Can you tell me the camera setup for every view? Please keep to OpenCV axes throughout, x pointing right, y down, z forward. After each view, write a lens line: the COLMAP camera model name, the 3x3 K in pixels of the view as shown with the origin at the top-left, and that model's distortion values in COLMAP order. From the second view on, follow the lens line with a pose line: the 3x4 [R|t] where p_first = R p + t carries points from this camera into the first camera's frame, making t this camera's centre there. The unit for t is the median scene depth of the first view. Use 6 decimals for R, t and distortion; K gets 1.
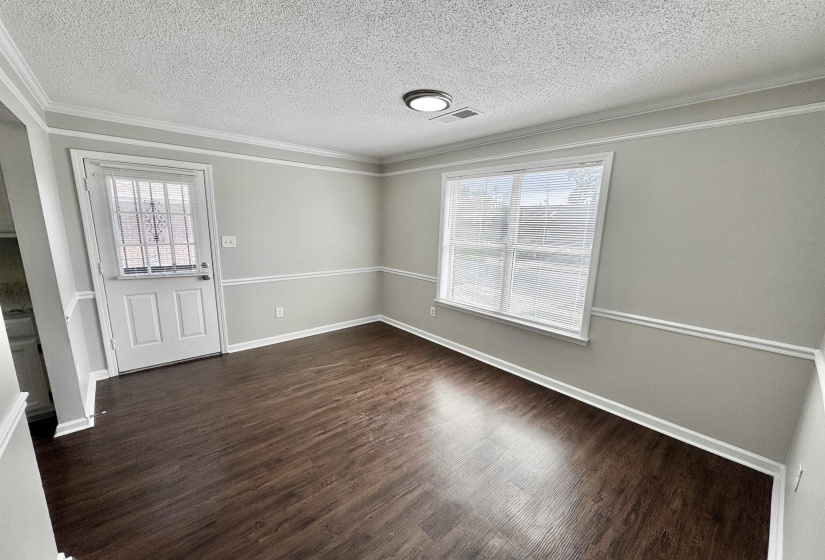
lens RADIAL K [[329.5, 0, 413.4], [0, 329.5, 290.4], [0, 0, 1]] dist [-0.000953, -0.000198]
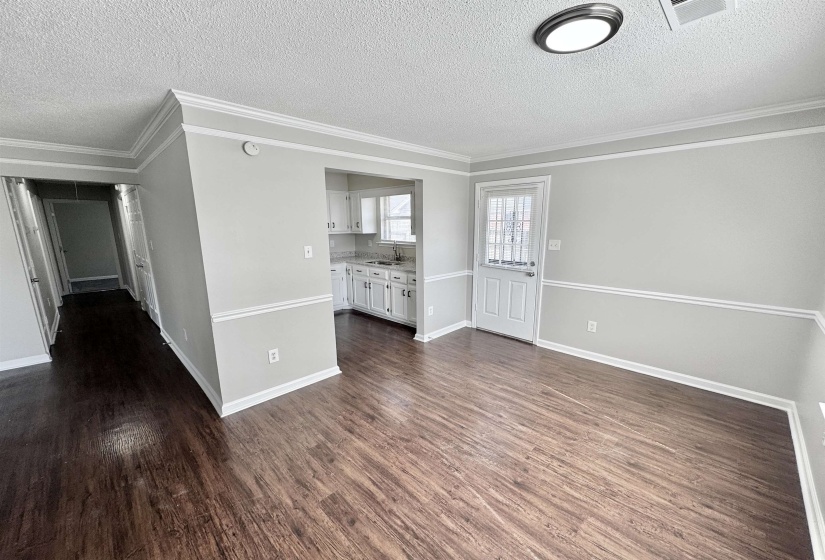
lens RADIAL K [[329.5, 0, 413.4], [0, 329.5, 290.4], [0, 0, 1]] dist [-0.000953, -0.000198]
pose [[0.061248, 0.178405, -0.982049, 0.540010], [-0.191732, 0.967676, 0.163836, -0.103726], [0.979534, 0.178256, 0.093475, 0.539450]]
